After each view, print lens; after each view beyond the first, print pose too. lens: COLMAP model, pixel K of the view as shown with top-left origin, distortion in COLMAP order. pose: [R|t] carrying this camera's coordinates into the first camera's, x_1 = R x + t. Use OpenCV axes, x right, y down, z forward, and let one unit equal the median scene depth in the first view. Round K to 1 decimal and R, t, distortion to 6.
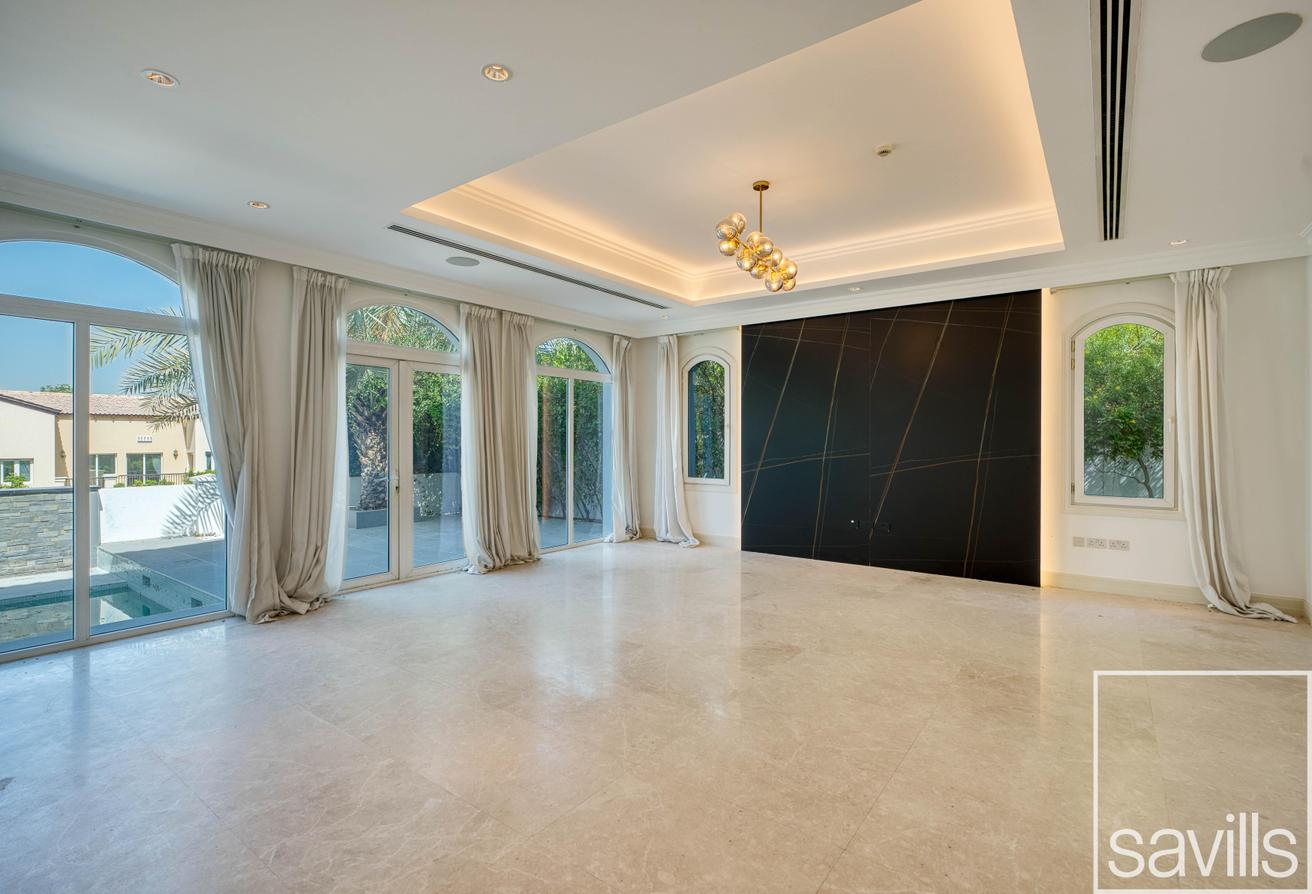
lens RADIAL K [[607.5, 0, 657.7], [0, 607.5, 439.5], [0, 0, 1]] dist [-0.009086, 0.002894]
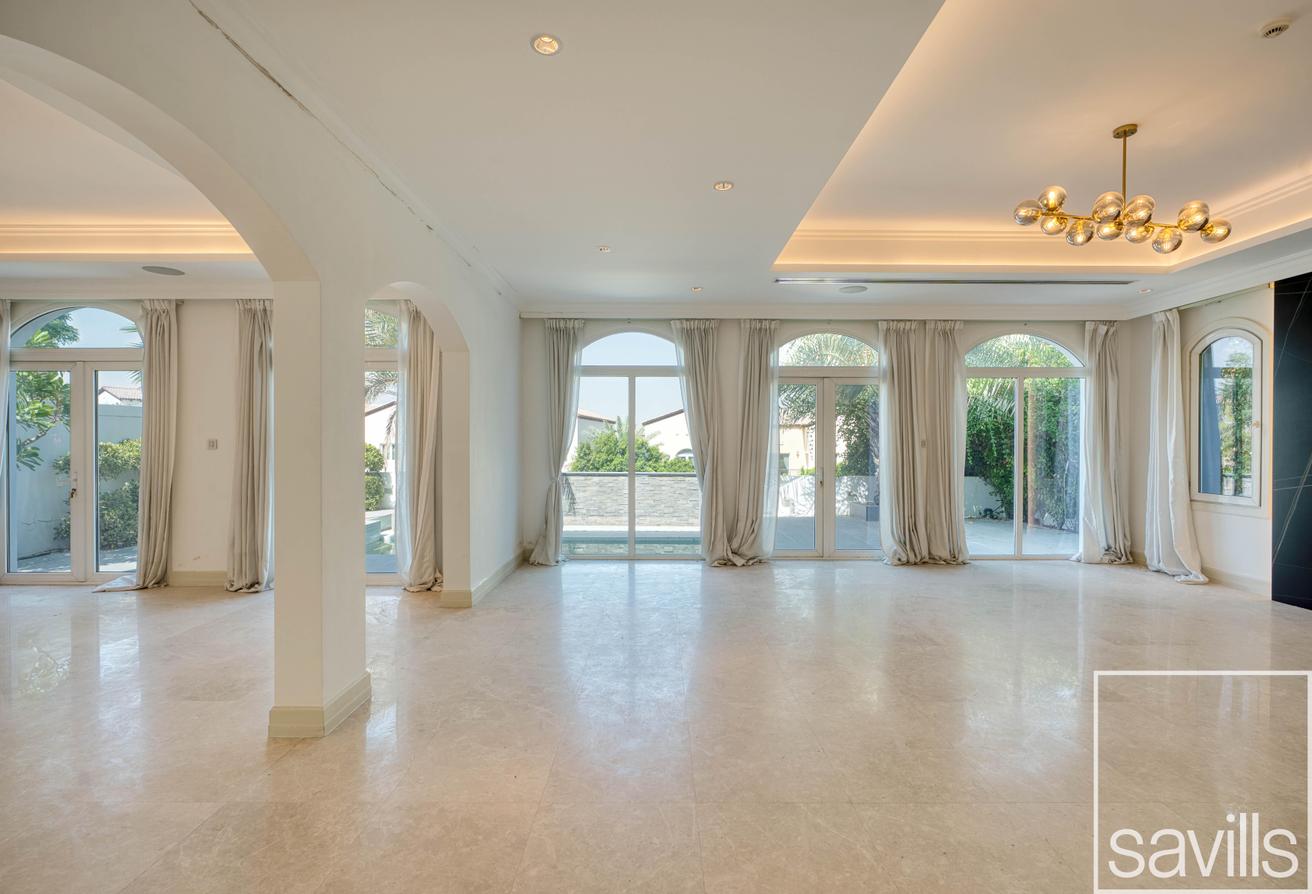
lens RADIAL K [[607.5, 0, 664.3], [0, 607.5, 446.1], [0, 0, 1]] dist [-0.009086, 0.002894]
pose [[0.595843, 0.005538, -0.803082, 0.335041], [-0.001408, 0.999982, 0.005851, 0.000250], [0.803099, -0.002355, 0.595840, 0.013450]]
